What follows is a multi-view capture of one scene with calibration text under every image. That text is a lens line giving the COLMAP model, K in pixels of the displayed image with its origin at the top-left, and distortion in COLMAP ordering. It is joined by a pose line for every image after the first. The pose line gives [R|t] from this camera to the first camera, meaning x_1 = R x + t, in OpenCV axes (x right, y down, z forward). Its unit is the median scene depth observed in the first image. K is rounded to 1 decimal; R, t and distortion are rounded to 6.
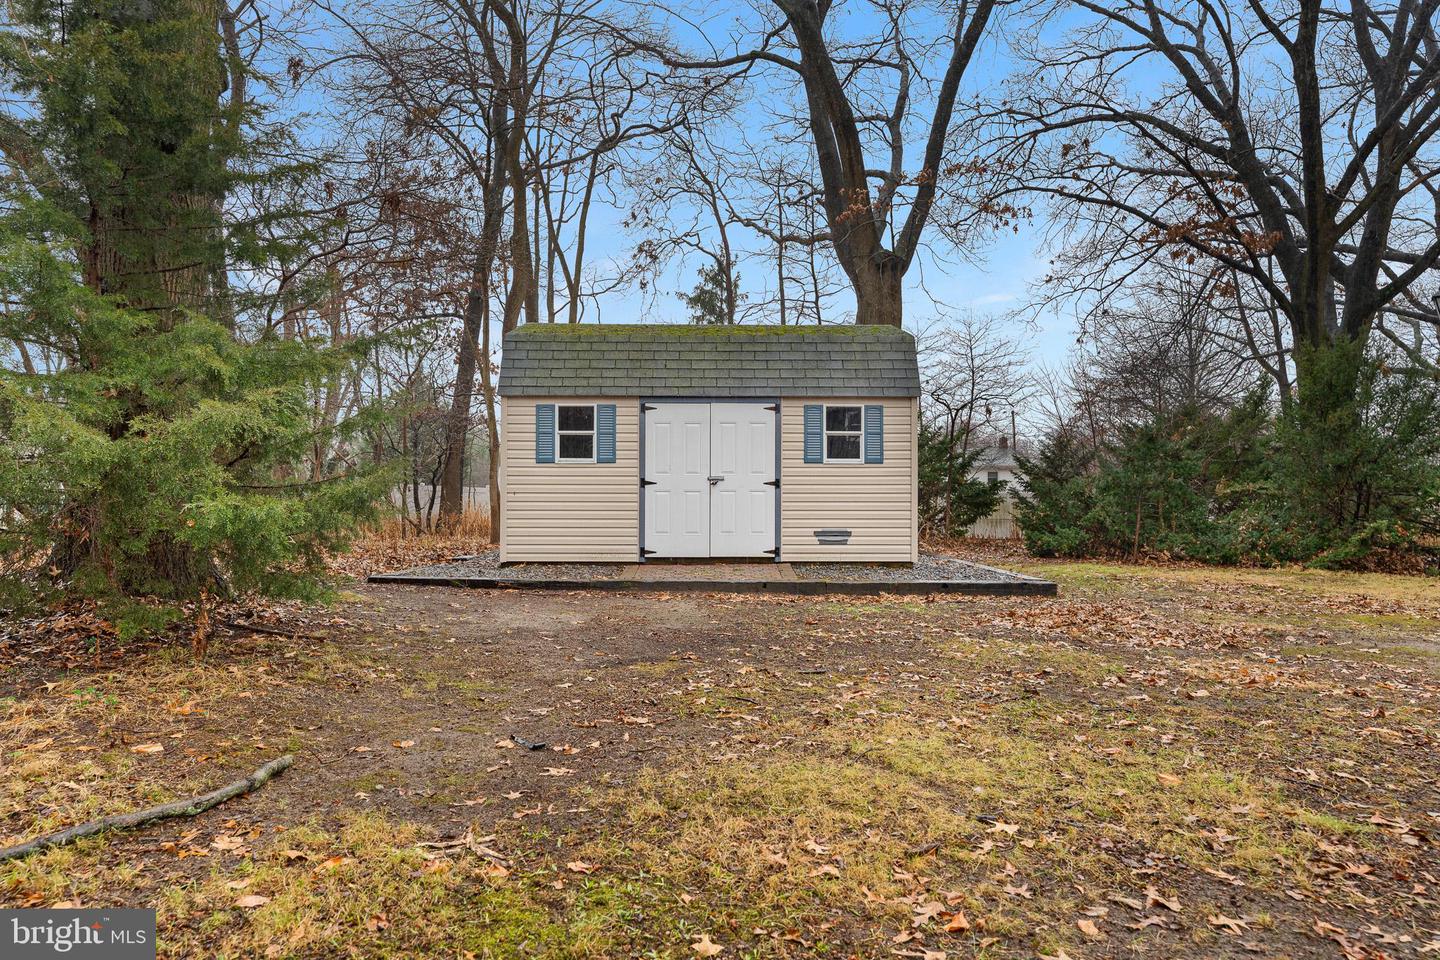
lens RADIAL K [[952.4, 0, 720.0], [0, 952.4, 480.0], [0, 0, 1]] dist [0.003350, 0.002345]
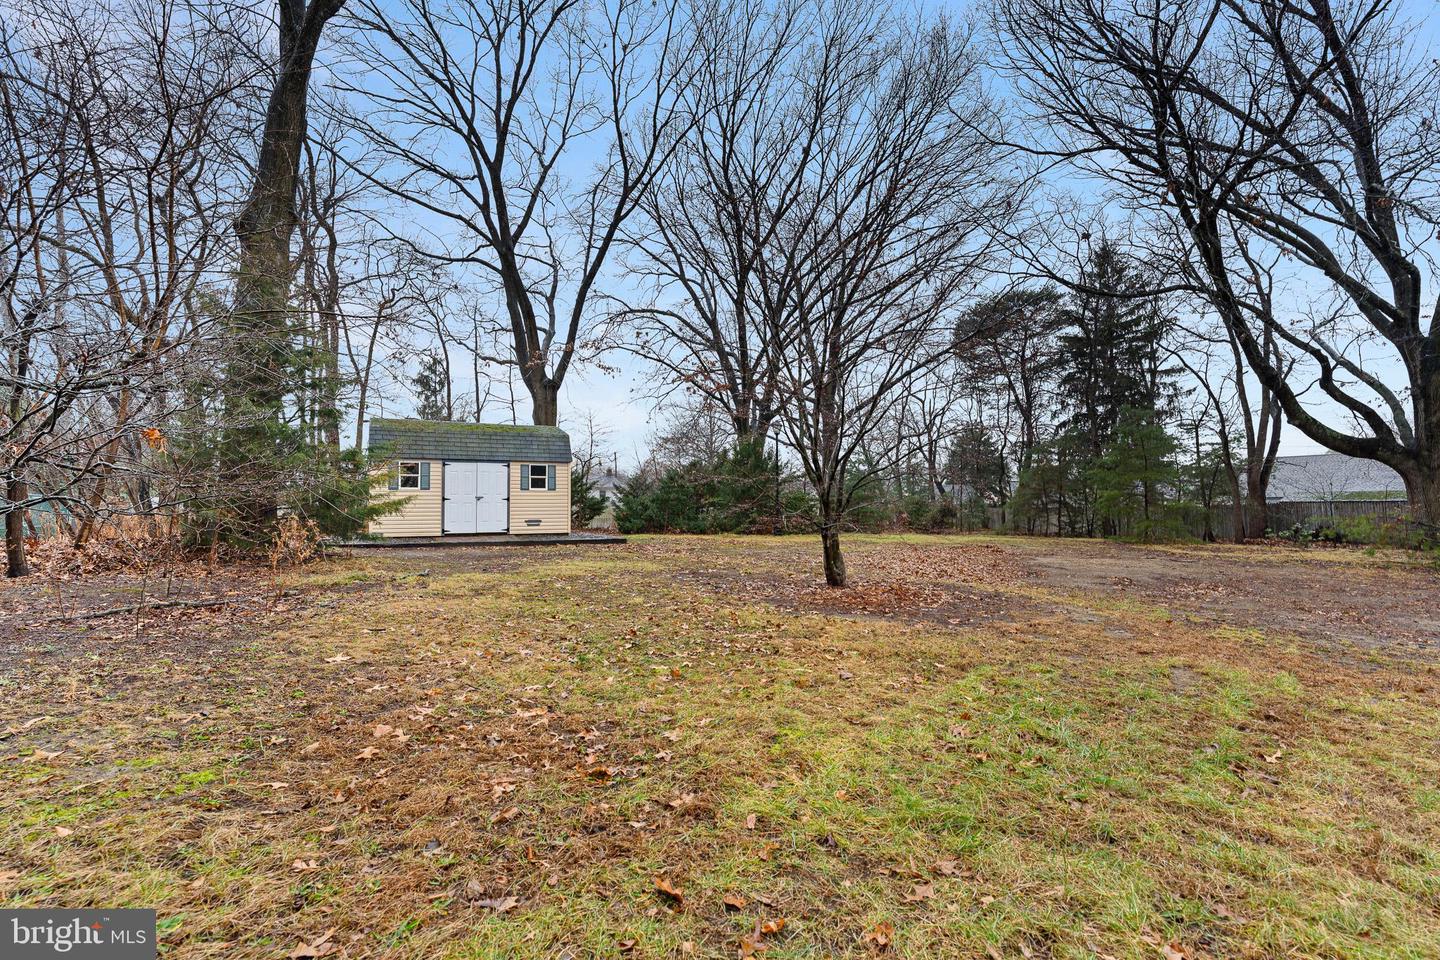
lens RADIAL K [[670.7, 0, 720.0], [0, 670.7, 480.0], [0, 0, 1]] dist [-0.000314, -0.000007]
pose [[0.899597, 0.009695, 0.436613, -0.121734], [0.000047, 0.999751, -0.022298, -0.004187], [-0.436721, 0.020080, 0.899373, -0.427463]]
